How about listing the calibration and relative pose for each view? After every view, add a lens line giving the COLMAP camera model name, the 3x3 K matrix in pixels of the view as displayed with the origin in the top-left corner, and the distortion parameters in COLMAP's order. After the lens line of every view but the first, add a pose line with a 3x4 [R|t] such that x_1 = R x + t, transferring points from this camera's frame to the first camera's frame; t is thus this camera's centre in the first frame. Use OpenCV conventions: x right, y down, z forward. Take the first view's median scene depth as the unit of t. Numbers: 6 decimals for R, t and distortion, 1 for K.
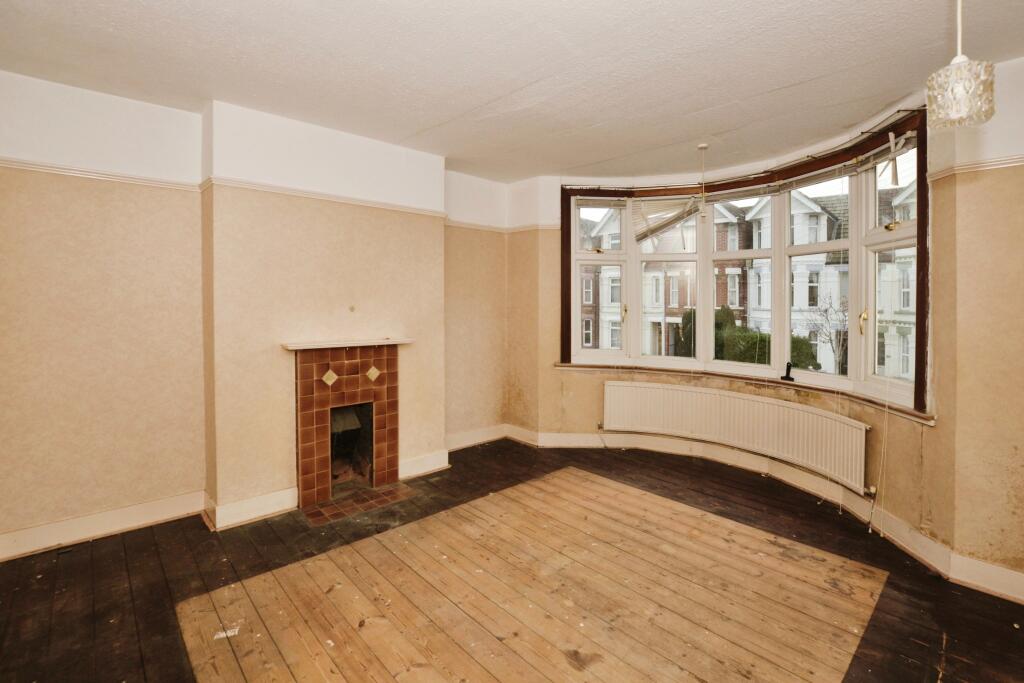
lens RADIAL K [[465.6, 0, 512.6], [0, 465.6, 304.8], [0, 0, 1]] dist [-0.037076, 0.000052]
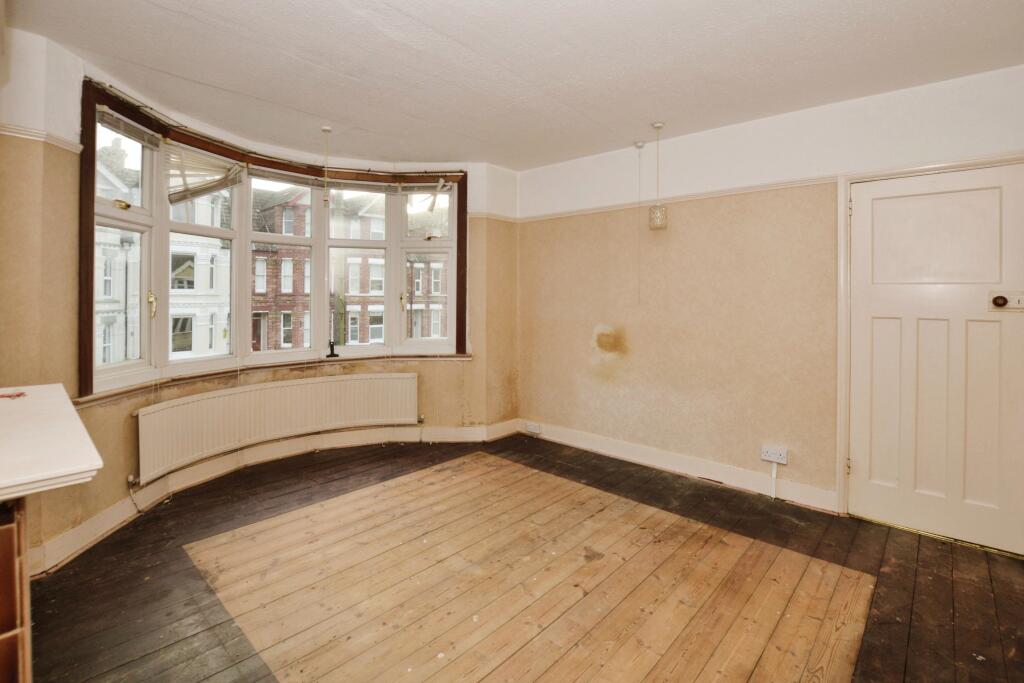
lens RADIAL K [[473.3, 0, 512.1], [0, 473.3, 292.2], [0, 0, 1]] dist [-0.038949, 0.000077]
pose [[-0.078482, -0.007918, 0.996884, -0.736297], [0.002841, 0.999963, 0.008166, -0.004569], [-0.996911, 0.003473, -0.078457, 0.824098]]
